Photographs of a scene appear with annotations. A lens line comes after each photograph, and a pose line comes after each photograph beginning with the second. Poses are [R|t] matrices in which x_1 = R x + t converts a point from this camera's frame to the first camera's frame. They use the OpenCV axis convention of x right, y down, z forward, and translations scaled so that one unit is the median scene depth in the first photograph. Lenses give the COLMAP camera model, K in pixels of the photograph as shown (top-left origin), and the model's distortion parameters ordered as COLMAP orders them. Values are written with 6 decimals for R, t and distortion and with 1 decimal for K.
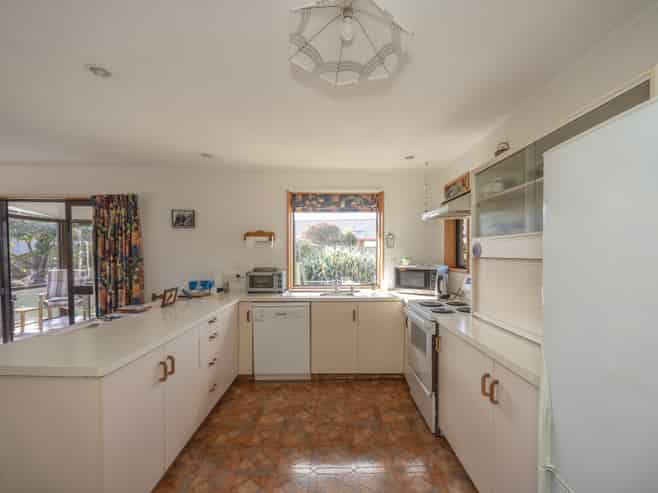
lens RADIAL K [[275.6, 0, 325.3], [0, 275.6, 259.4], [0, 0, 1]] dist [0.002361, 0.000204]
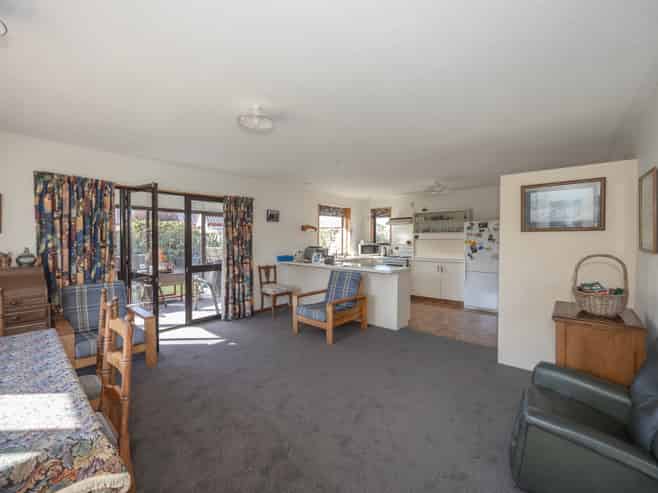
lens RADIAL K [[275.6, 0, 327.7], [0, 275.6, 241.0], [0, 0, 1]] dist [0.002361, 0.000204]
pose [[0.674652, -0.009595, 0.738073, -1.486974], [0.019941, 0.999787, -0.005231, 0.005659], [-0.737866, 0.018248, 0.674700, -0.265520]]
